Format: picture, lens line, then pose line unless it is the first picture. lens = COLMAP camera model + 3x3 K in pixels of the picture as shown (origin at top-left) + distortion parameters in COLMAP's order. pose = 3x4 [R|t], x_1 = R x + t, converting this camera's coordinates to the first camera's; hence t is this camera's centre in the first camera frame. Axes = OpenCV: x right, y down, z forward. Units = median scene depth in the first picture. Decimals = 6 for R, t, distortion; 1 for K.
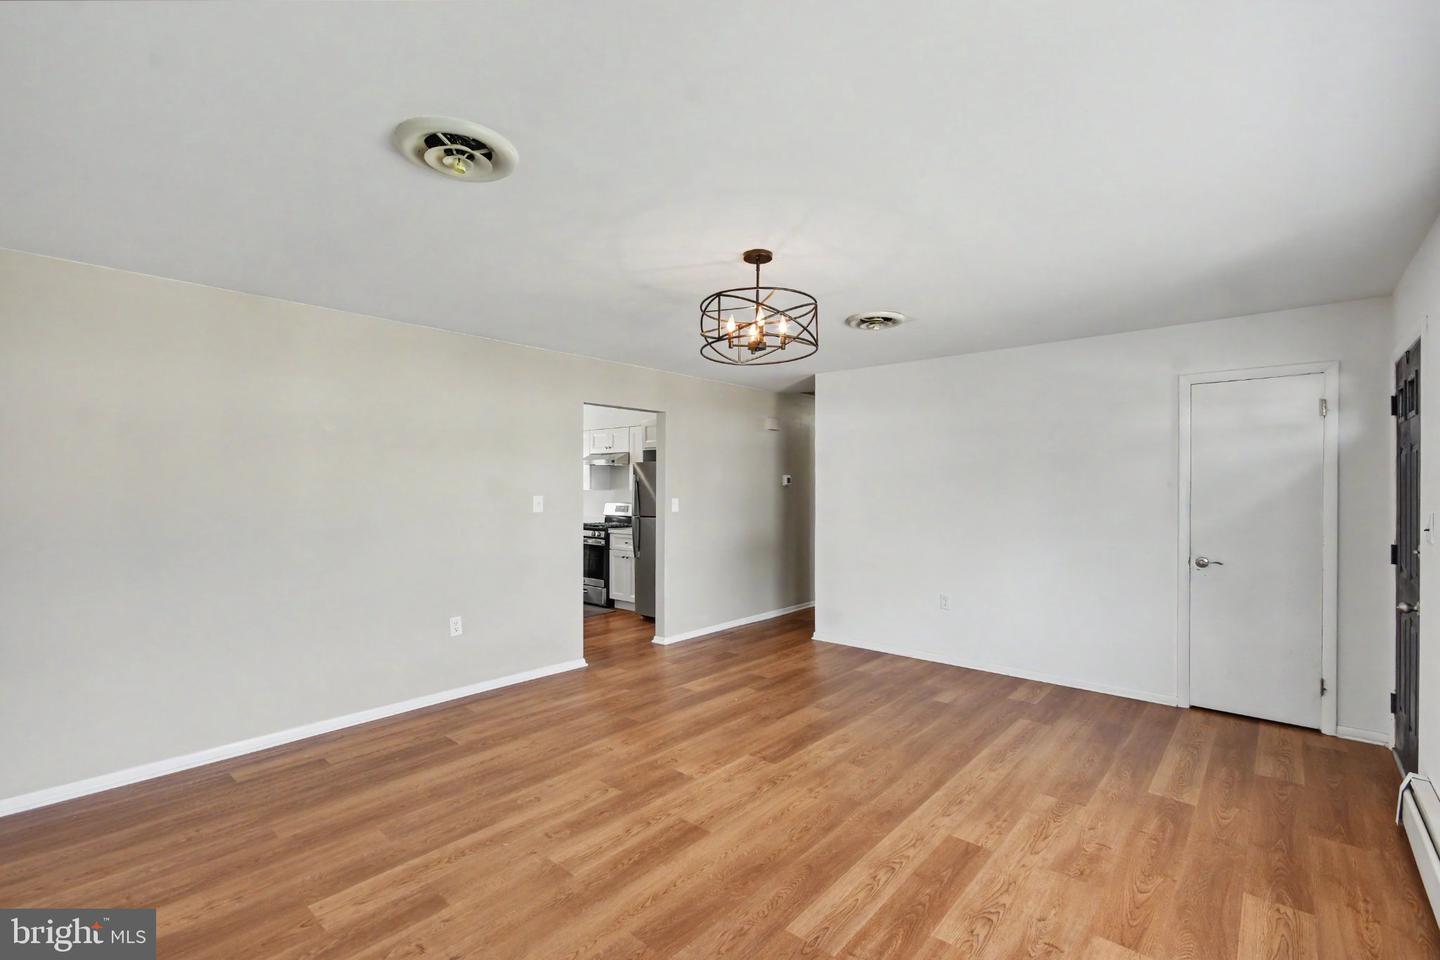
lens RADIAL K [[627.4, 0, 696.2], [0, 627.4, 496.9], [0, 0, 1]] dist [-0.002195, -0.000126]
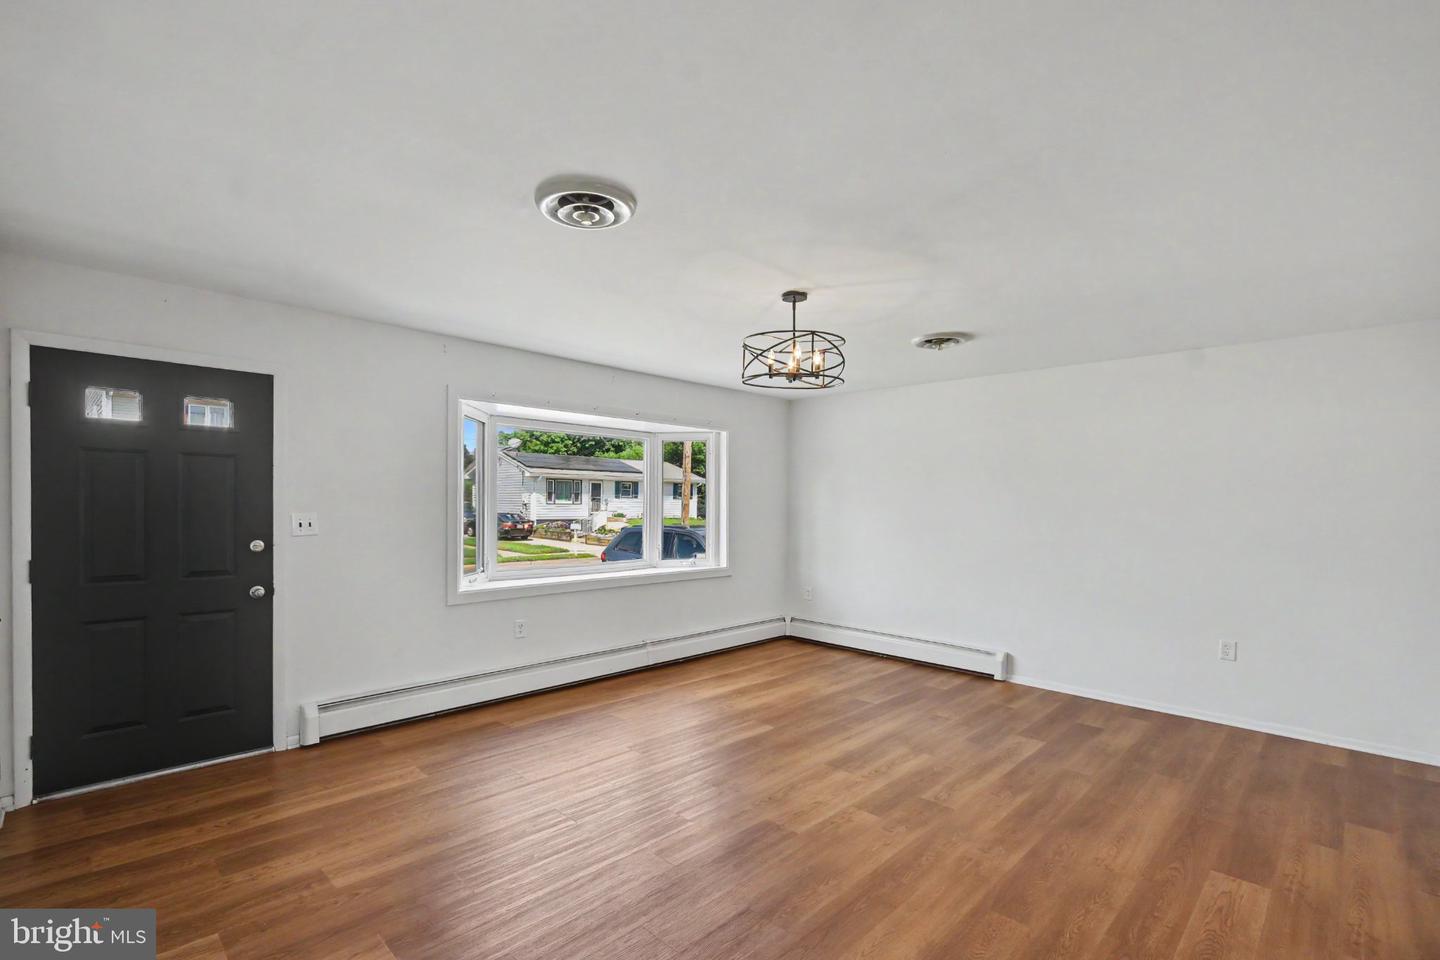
lens RADIAL K [[667.4, 0, 719.8], [0, 667.4, 514.3], [0, 0, 1]] dist [-0.000745, -0.000036]
pose [[-0.999872, -0.009686, 0.012750, 0.180749], [-0.009220, 0.999307, 0.036057, -0.026507], [-0.013090, 0.035934, -0.999268, 1.882922]]
